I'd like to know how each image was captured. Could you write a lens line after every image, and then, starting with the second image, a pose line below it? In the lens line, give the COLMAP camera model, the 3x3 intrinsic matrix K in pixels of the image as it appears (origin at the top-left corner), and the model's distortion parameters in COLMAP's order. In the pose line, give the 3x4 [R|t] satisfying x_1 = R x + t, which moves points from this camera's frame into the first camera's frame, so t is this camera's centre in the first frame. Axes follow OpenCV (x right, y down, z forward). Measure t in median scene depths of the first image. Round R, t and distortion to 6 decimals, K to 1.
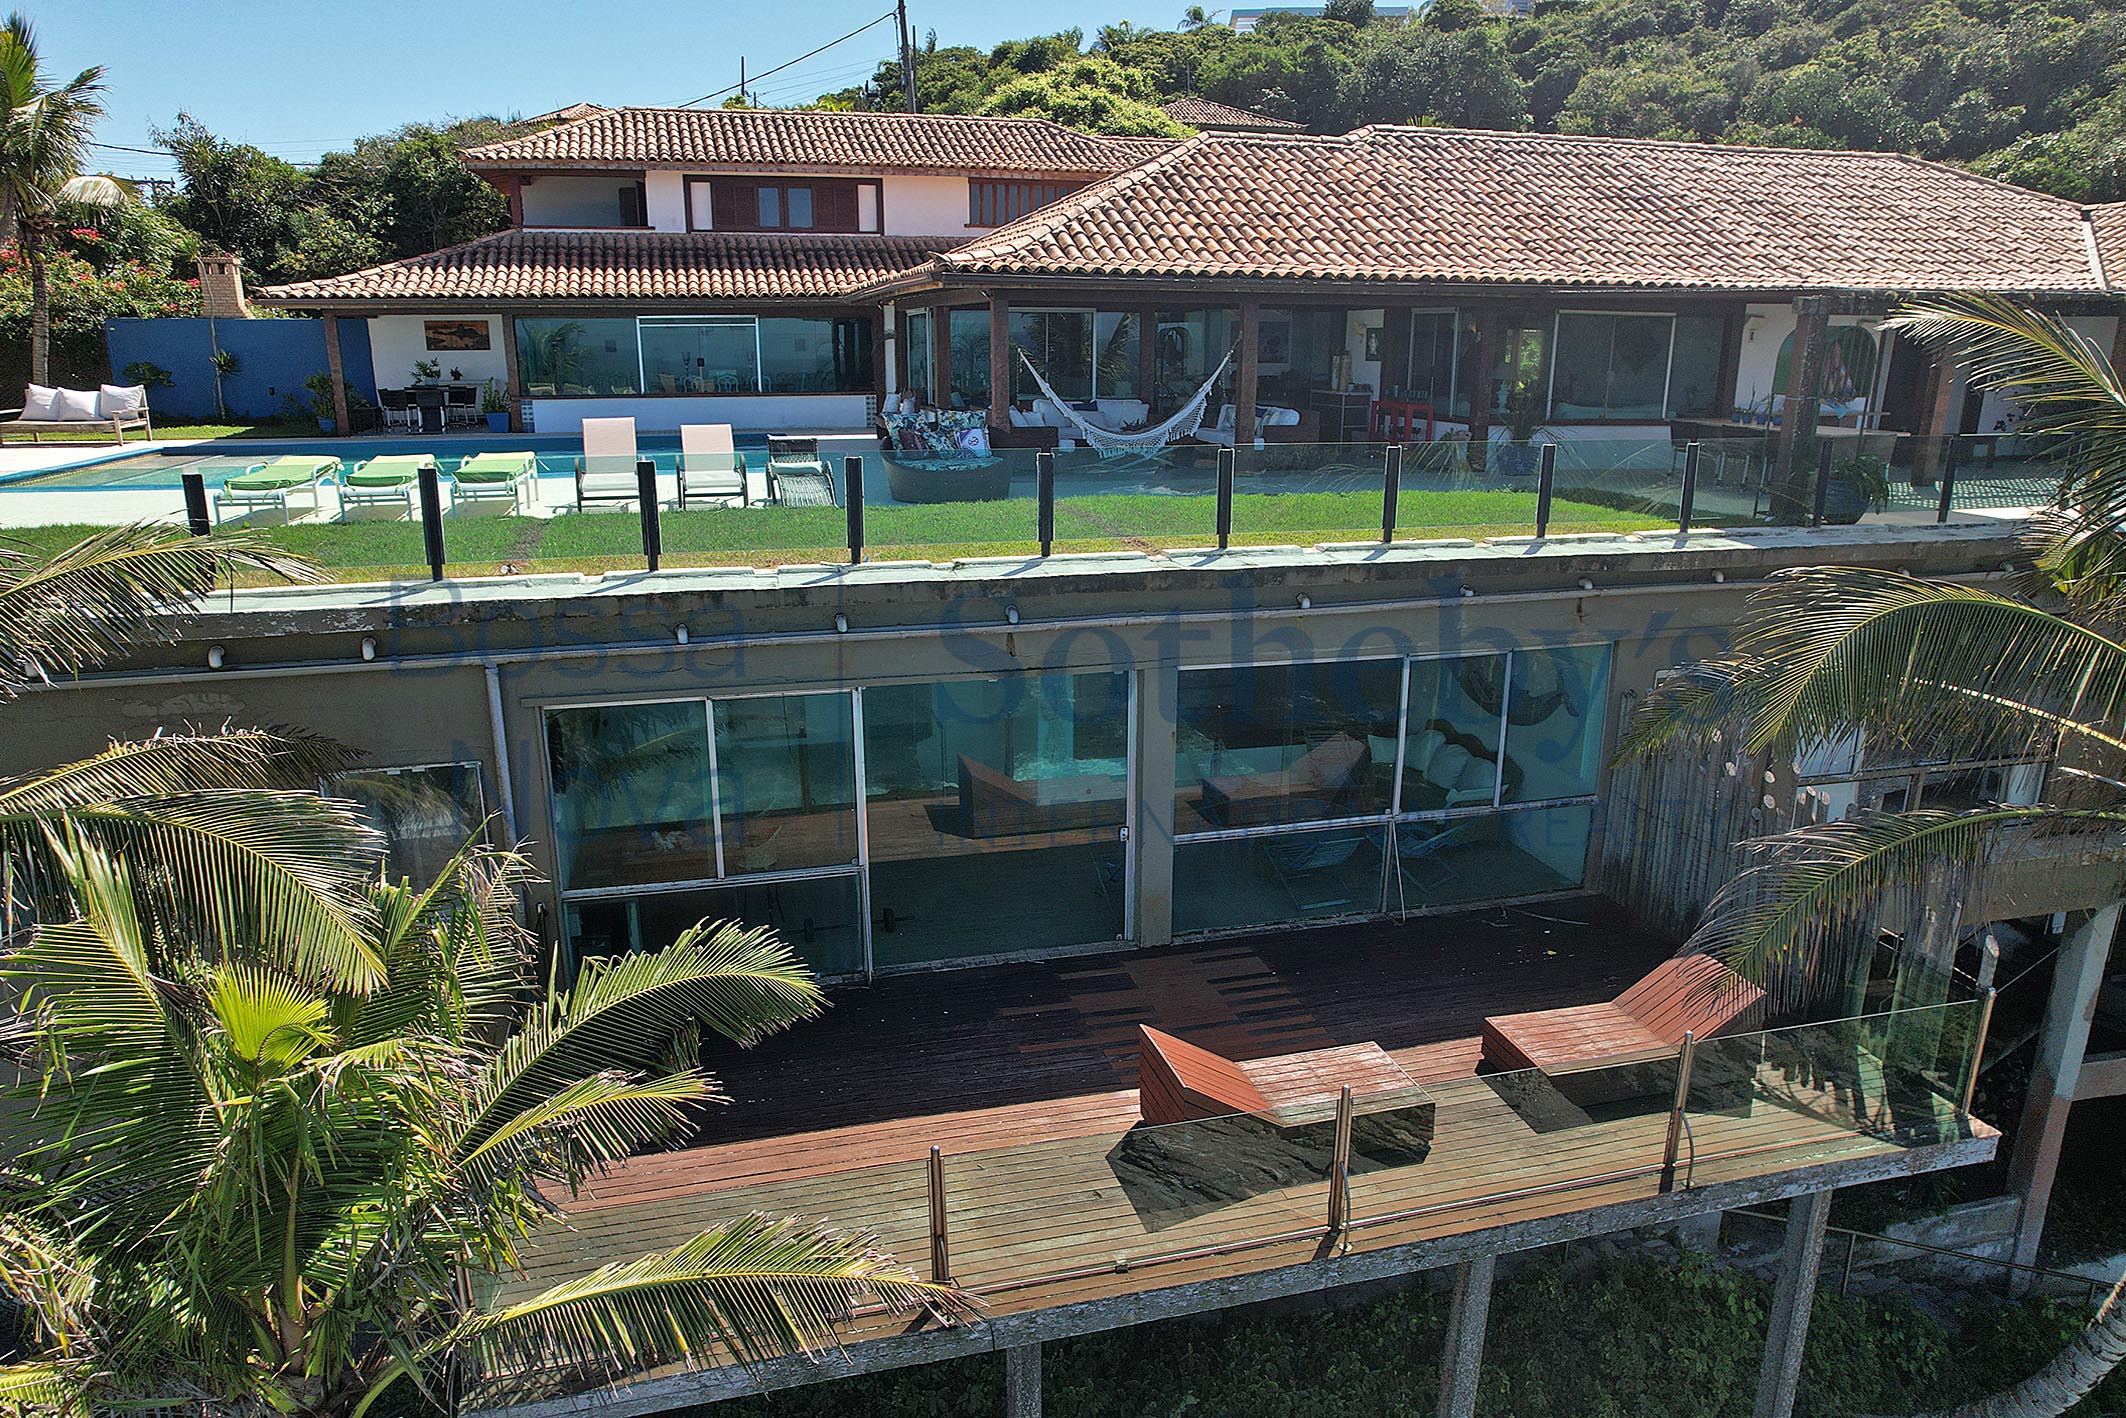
lens RADIAL K [[1362.6, 0, 1057.7], [0, 1362.6, 725.6], [0, 0, 1]] dist [-0.069087, 0.060489]
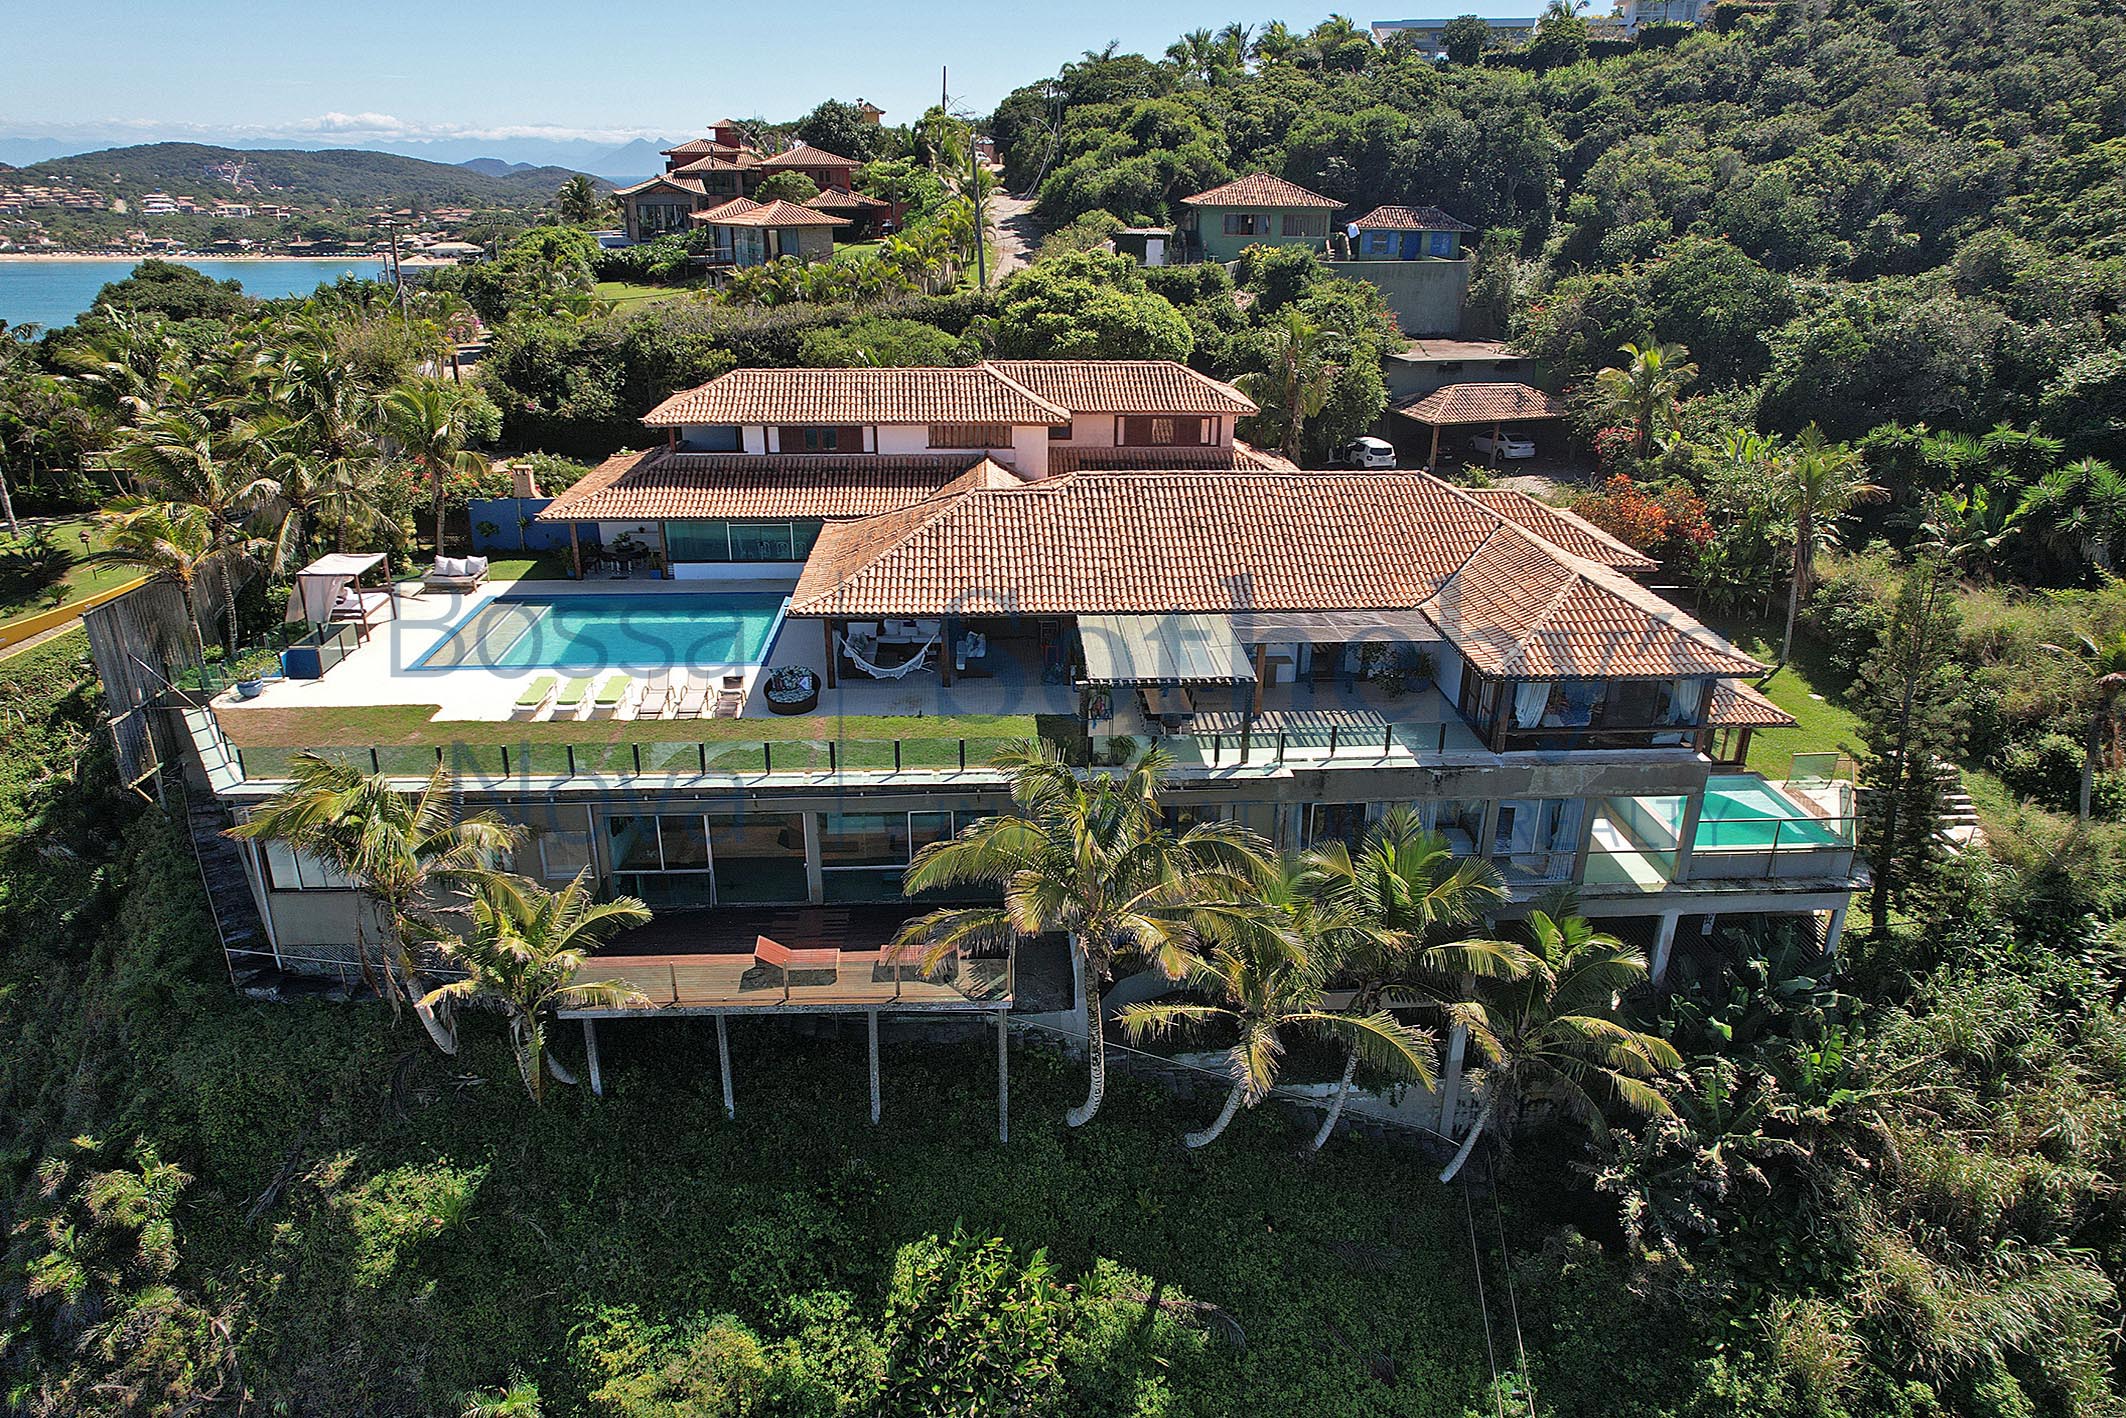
lens RADIAL K [[1362.6, 0, 1047.9], [0, 1362.6, 702.7], [0, 0, 1]] dist [-0.069087, 0.060489]
pose [[0.979368, 0.078114, -0.186377, 0.442497], [-0.060927, 0.993492, 0.096234, -0.236575], [0.192682, -0.082894, 0.977754, -0.689399]]
